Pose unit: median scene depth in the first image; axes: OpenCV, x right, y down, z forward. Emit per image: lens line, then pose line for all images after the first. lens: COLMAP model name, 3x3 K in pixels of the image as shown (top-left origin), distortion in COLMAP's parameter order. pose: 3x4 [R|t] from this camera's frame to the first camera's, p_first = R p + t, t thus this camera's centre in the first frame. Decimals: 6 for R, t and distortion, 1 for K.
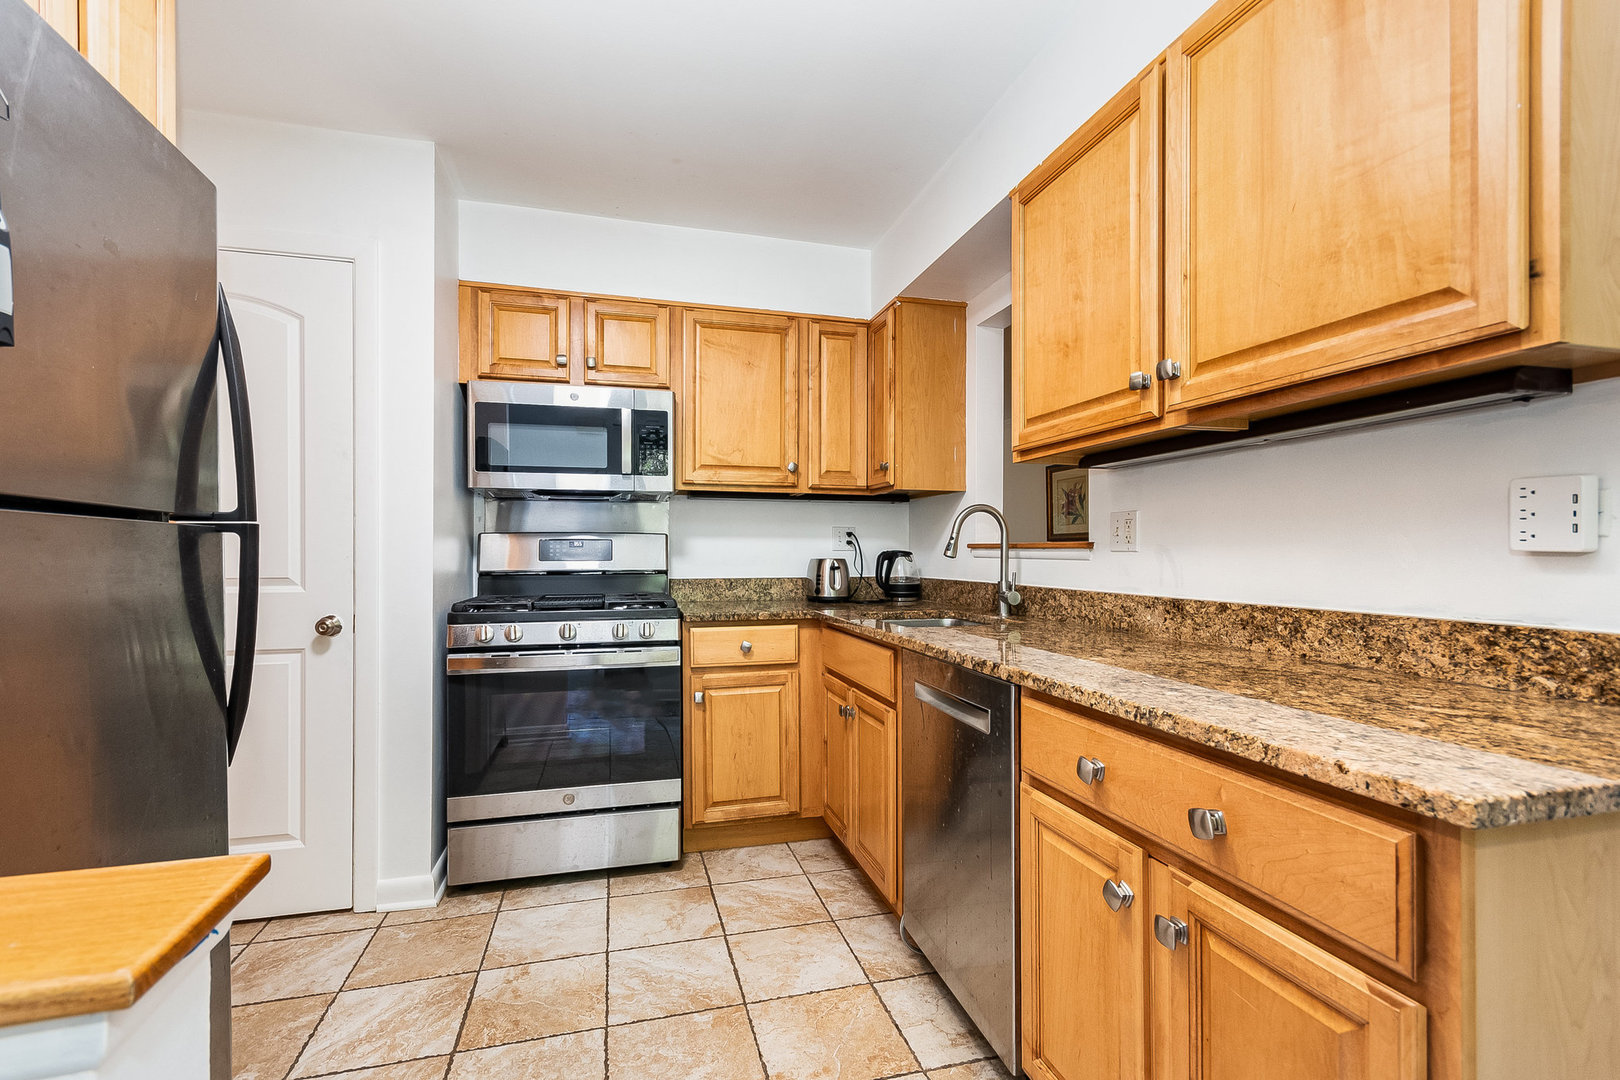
lens RADIAL K [[718.6, 0, 808.9], [0, 718.6, 547.9], [0, 0, 1]] dist [0.004788, -0.000362]
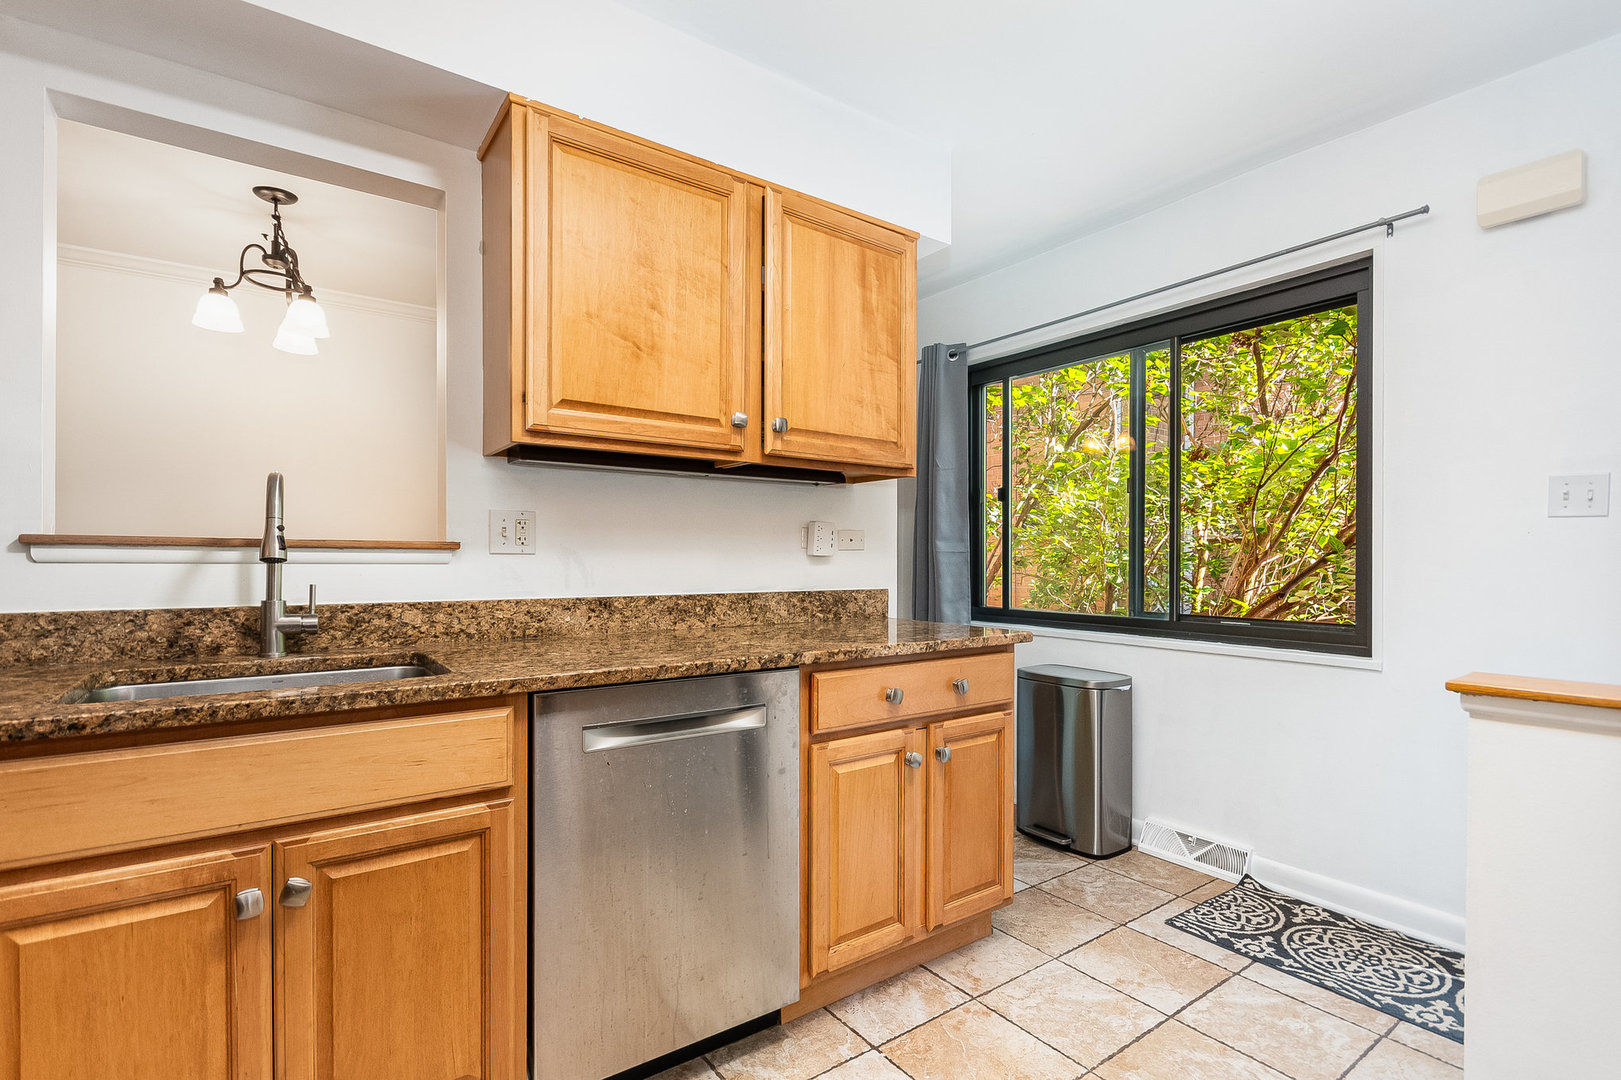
lens RADIAL K [[750.0, 0, 819.2], [0, 750.0, 562.9], [0, 0, 1]] dist [-0.000209, -0.000017]
pose [[-0.343006, -0.007080, 0.939306, -0.775971], [-0.008282, 0.999956, 0.004513, 0.011422], [-0.939297, -0.006232, -0.343050, 1.235149]]
